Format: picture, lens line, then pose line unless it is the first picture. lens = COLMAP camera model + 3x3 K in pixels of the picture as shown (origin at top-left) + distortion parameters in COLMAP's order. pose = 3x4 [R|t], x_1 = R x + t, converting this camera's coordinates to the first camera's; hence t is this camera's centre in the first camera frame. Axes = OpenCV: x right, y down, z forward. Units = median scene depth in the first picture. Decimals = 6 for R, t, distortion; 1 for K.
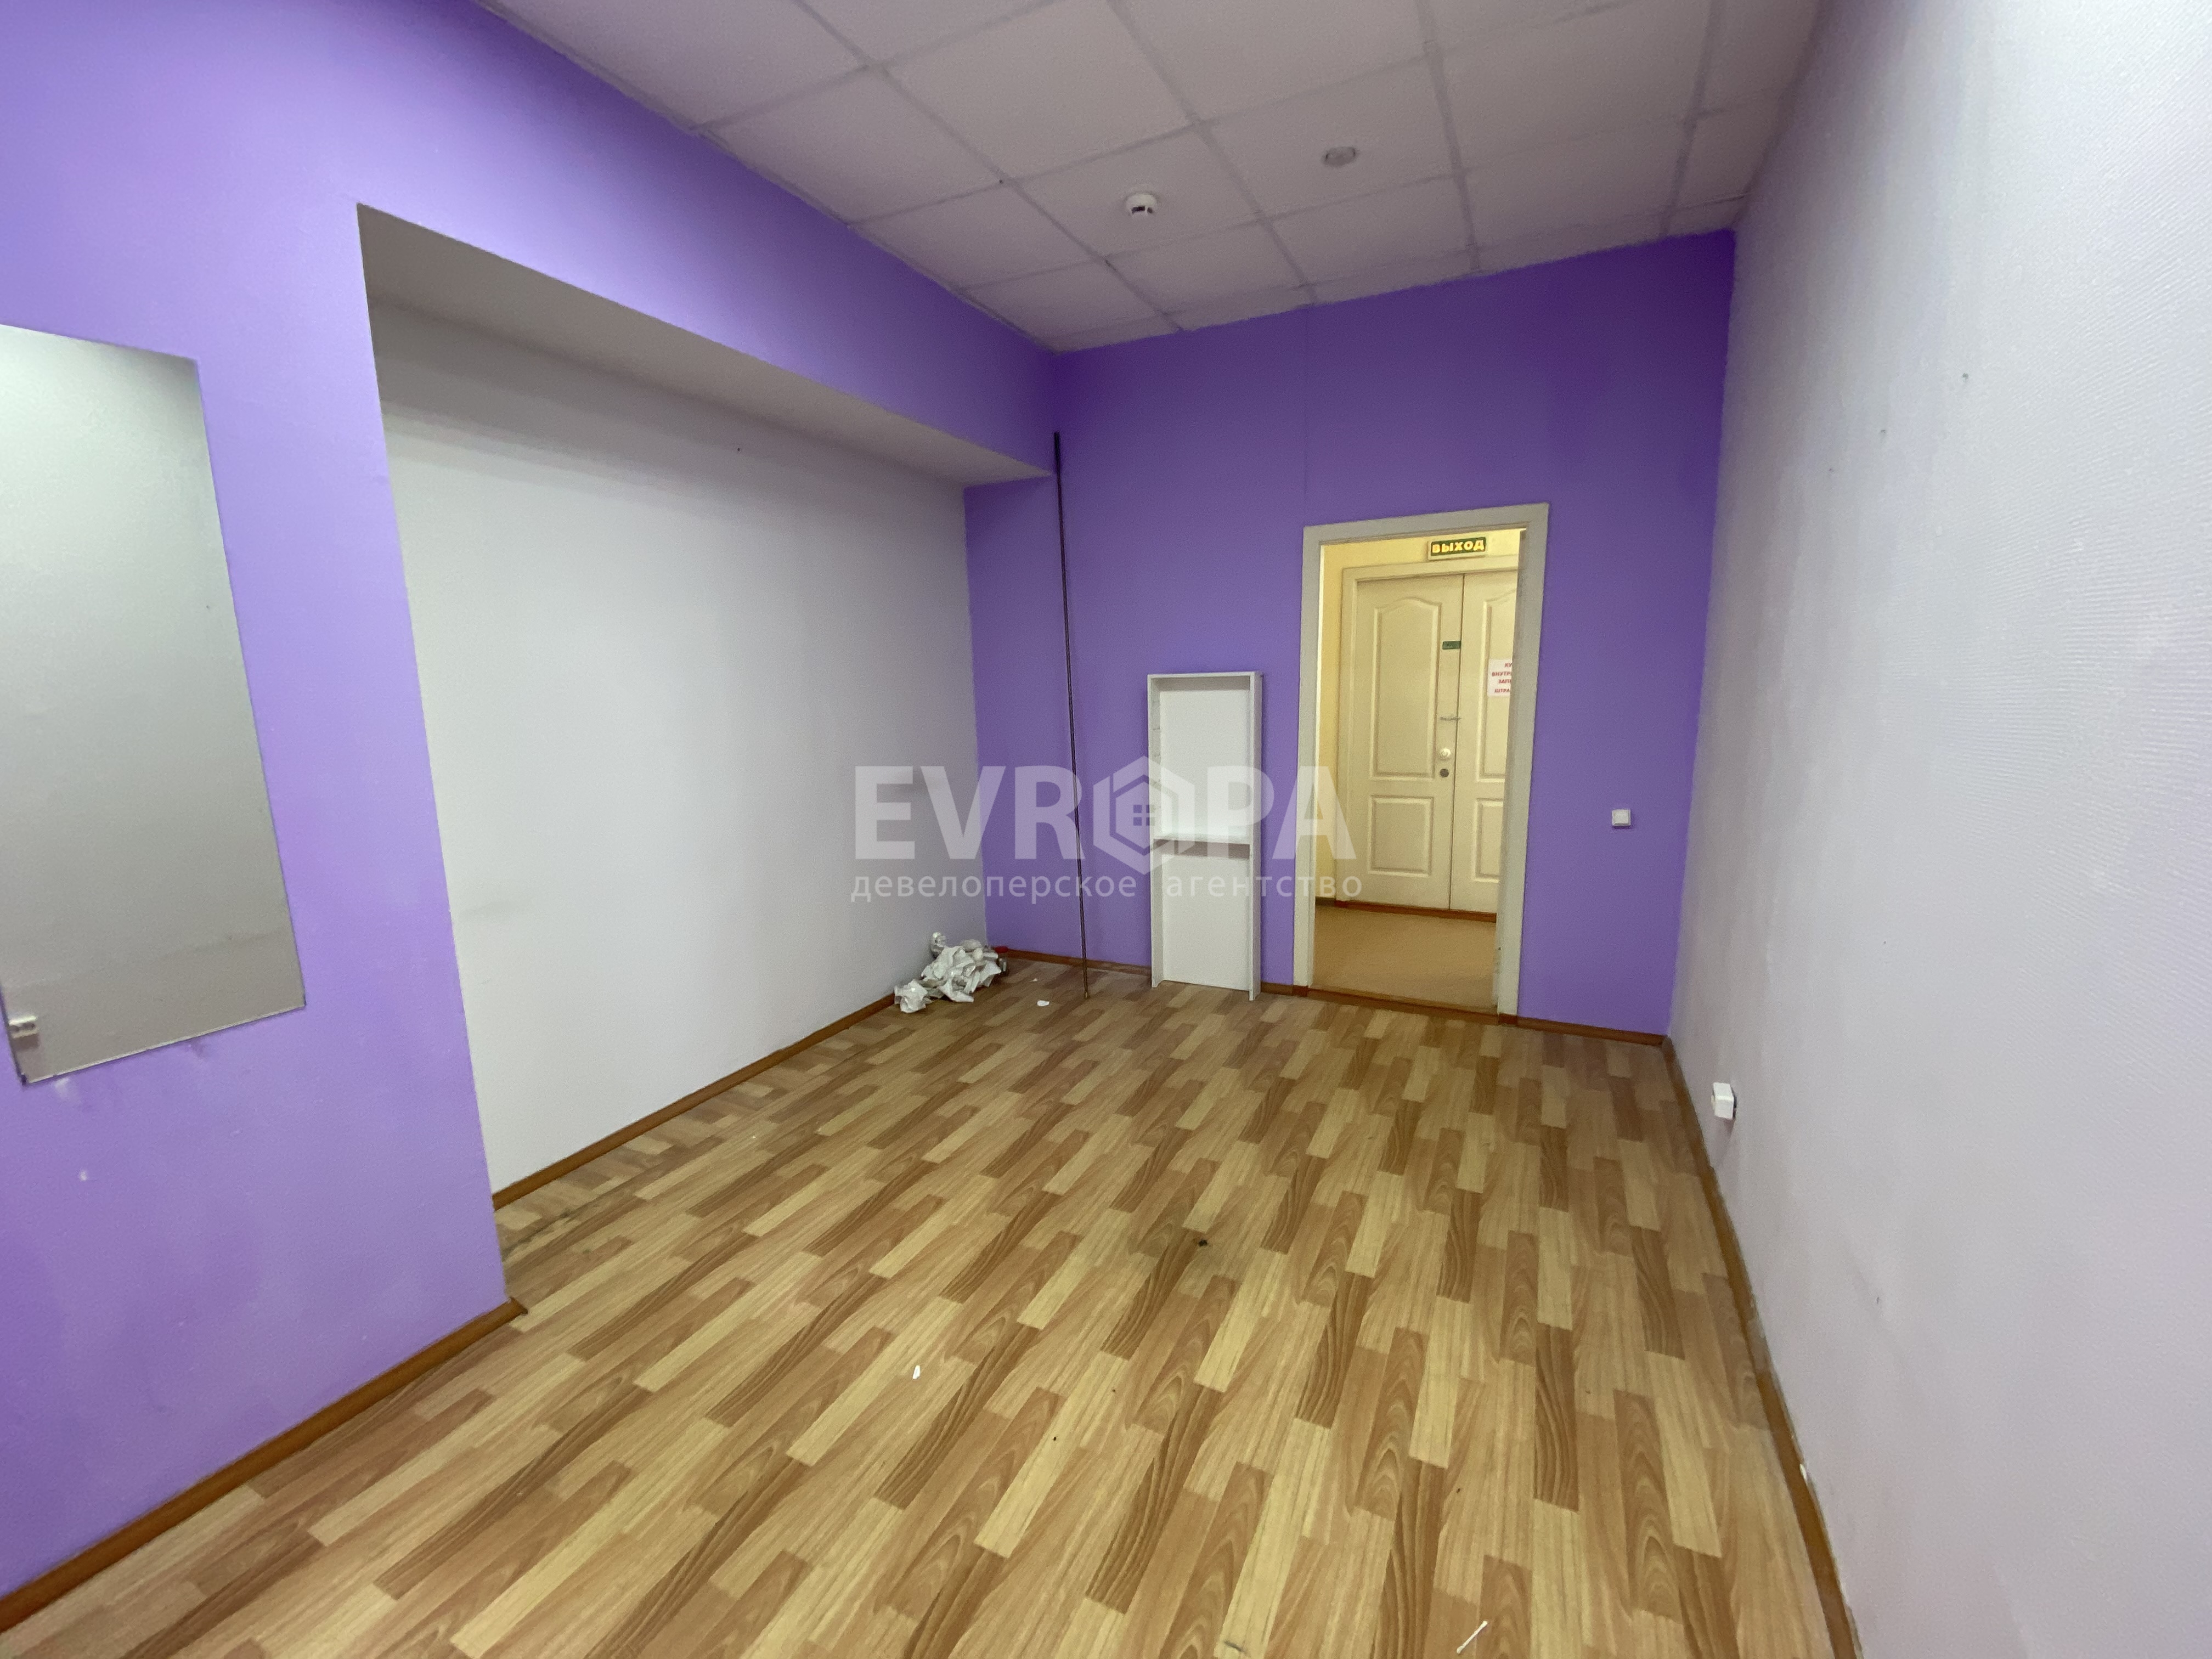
lens RADIAL K [[887.7, 0, 1101.2], [0, 887.7, 825.4], [0, 0, 1]] dist [-0.000973, -0.013554]
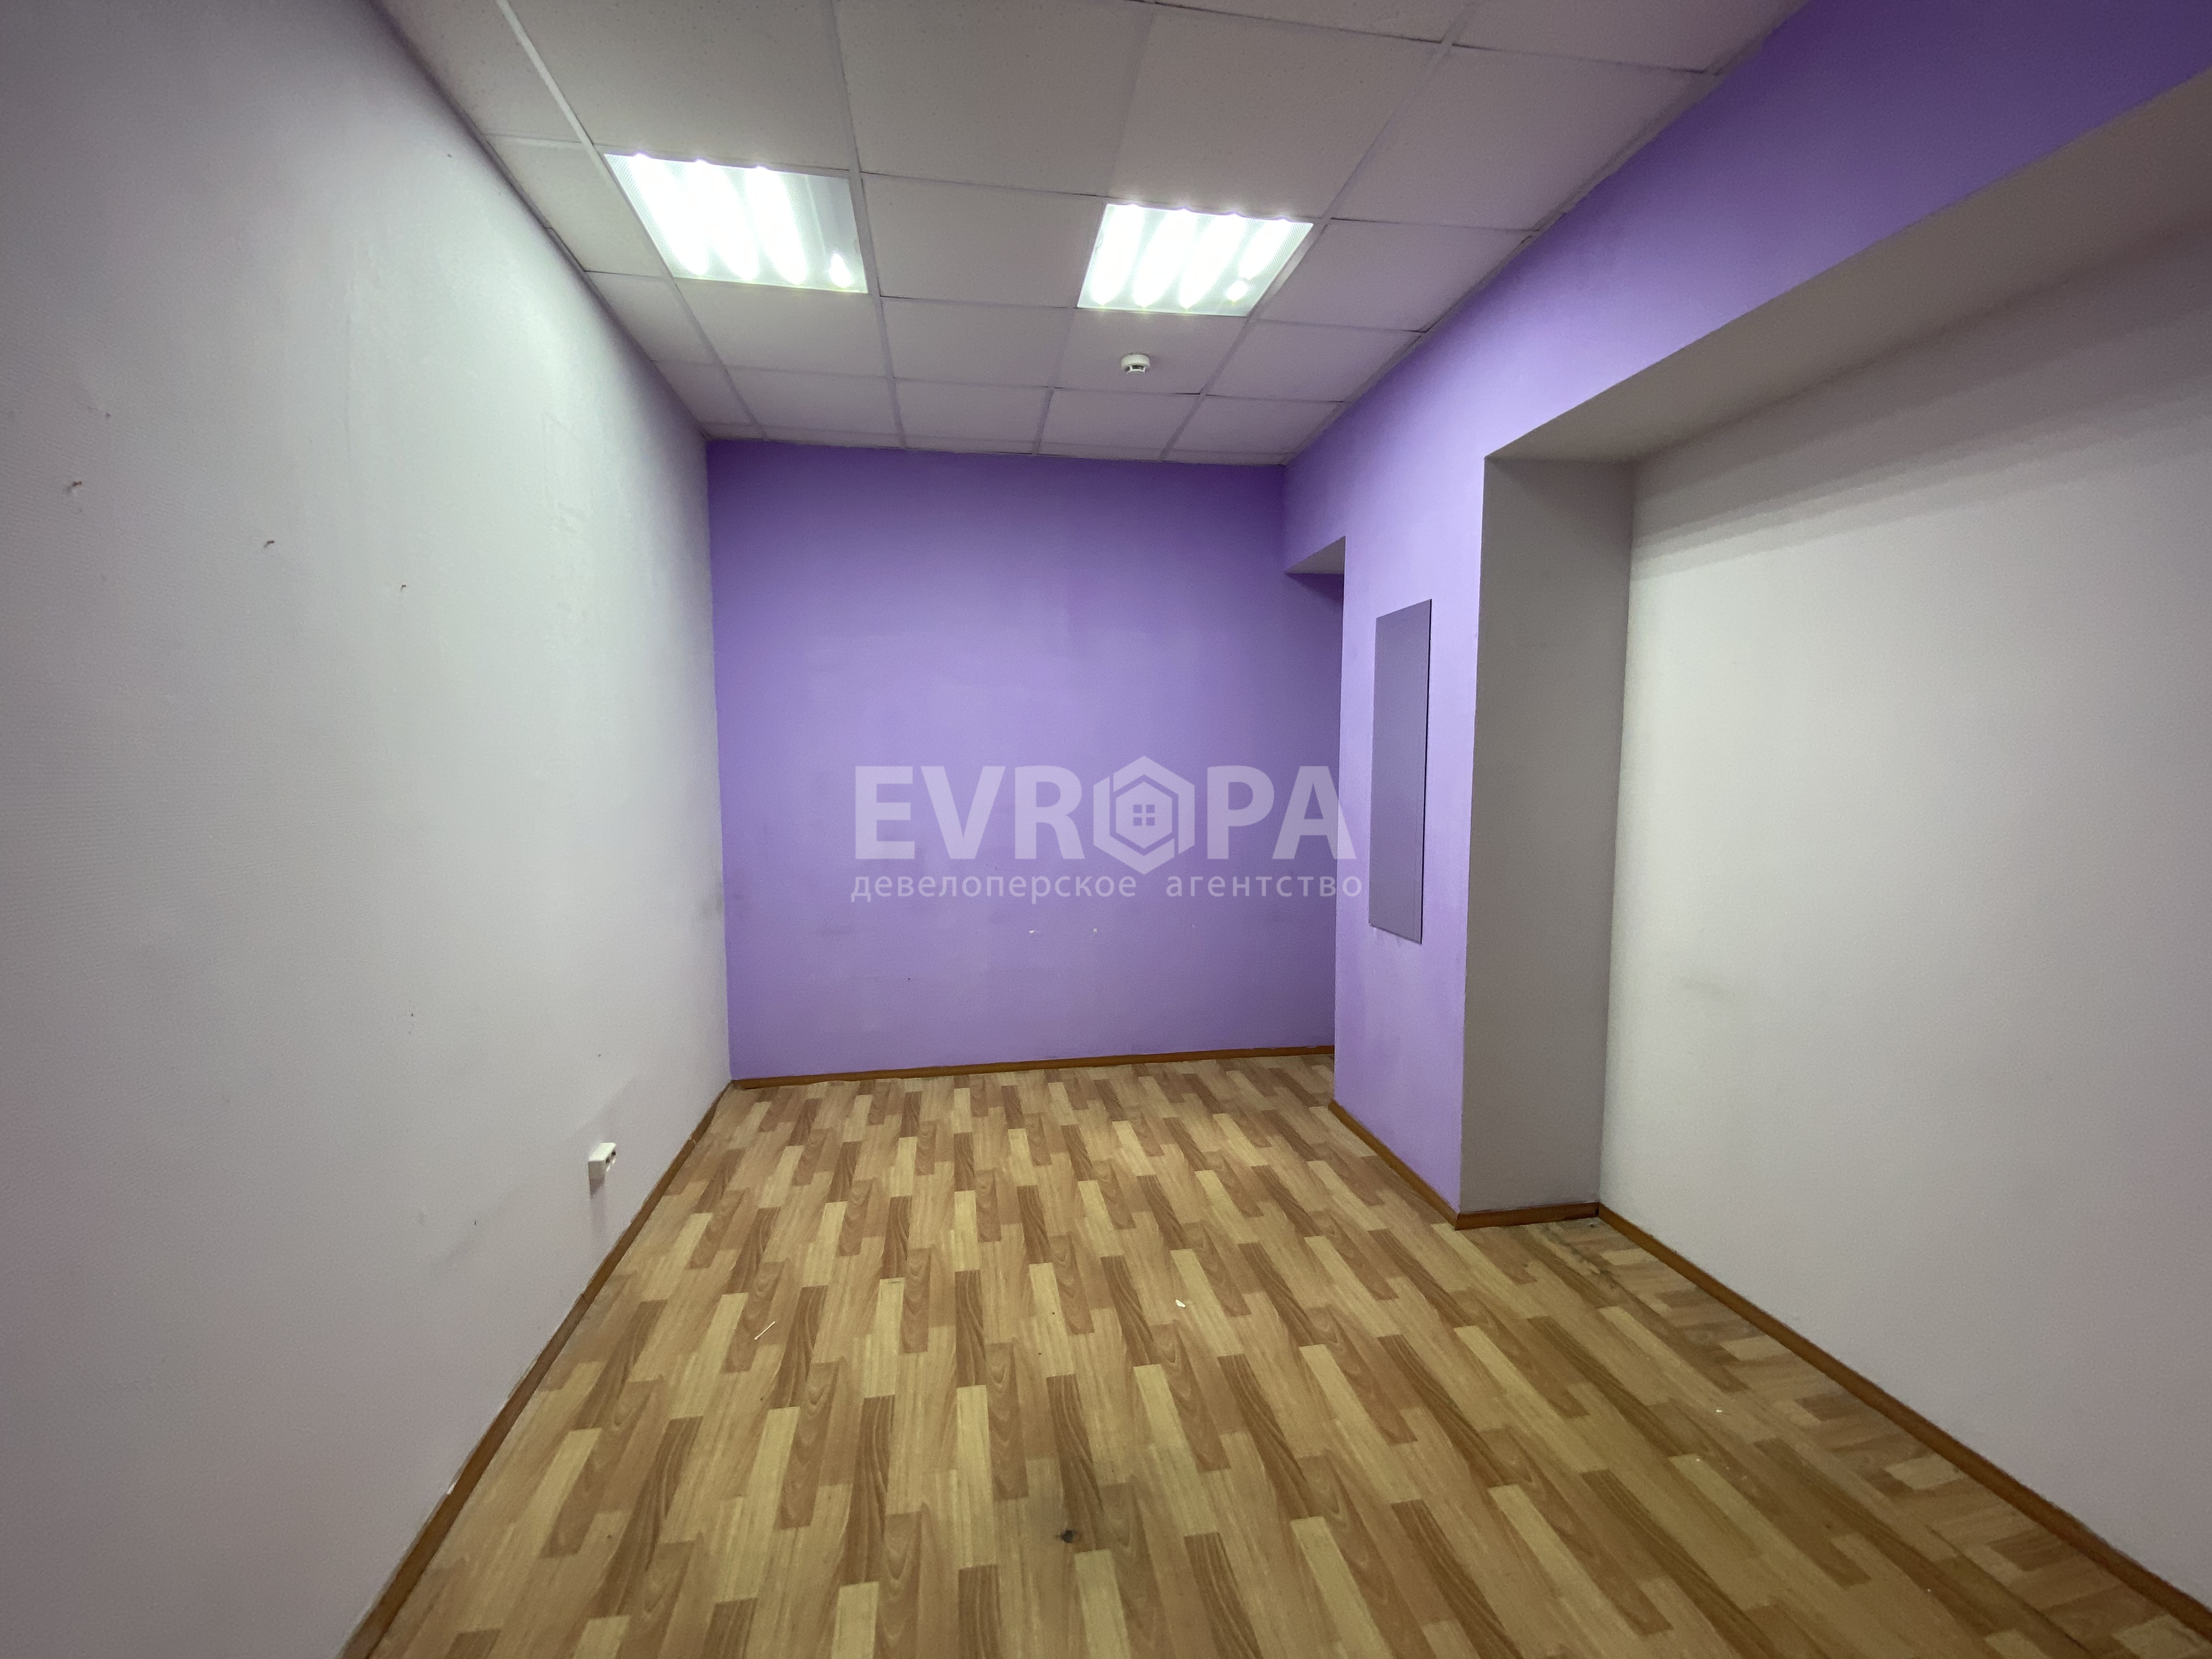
lens RADIAL K [[887.7, 0, 1101.2], [0, 887.7, 825.4], [0, 0, 1]] dist [-0.000973, -0.013554]
pose [[-0.810856, 0.068101, -0.581270, 0.536177], [-0.076191, 0.972471, 0.220218, -0.307251], [0.580265, 0.222852, -0.783345, 1.625887]]
